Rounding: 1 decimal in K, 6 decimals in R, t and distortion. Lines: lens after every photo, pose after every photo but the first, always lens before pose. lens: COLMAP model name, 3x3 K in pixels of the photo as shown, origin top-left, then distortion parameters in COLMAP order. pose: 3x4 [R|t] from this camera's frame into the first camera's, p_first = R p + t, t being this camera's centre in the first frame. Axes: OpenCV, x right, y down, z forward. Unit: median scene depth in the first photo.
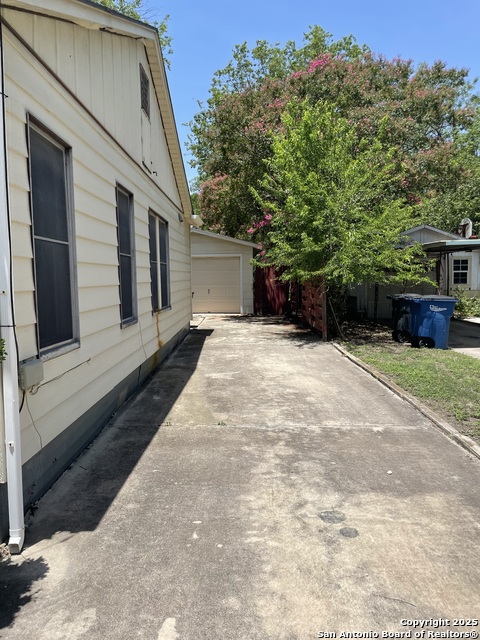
lens RADIAL K [[481.4, 0, 237.2], [0, 481.4, 316.9], [0, 0, 1]] dist [0.064771, -0.093056]
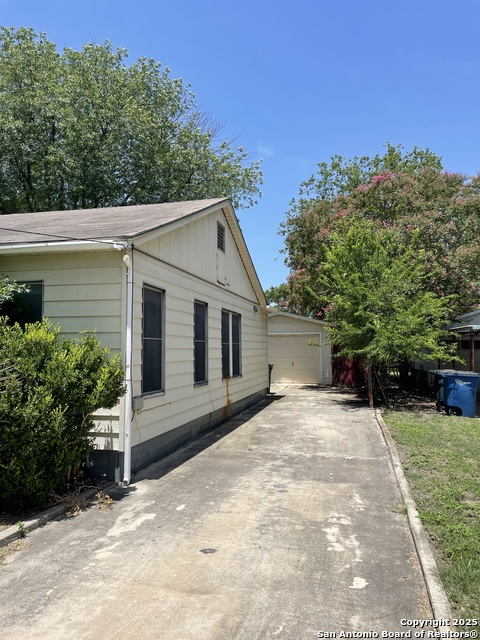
lens RADIAL K [[481.4, 0, 240.6], [0, 481.4, 319.2], [0, 0, 1]] dist [0.064771, -0.093056]
pose [[0.974432, -0.004273, -0.224643, 0.150615], [-0.027771, 0.989862, -0.139291, 0.010383], [0.222961, 0.141968, 0.964434, -0.304517]]
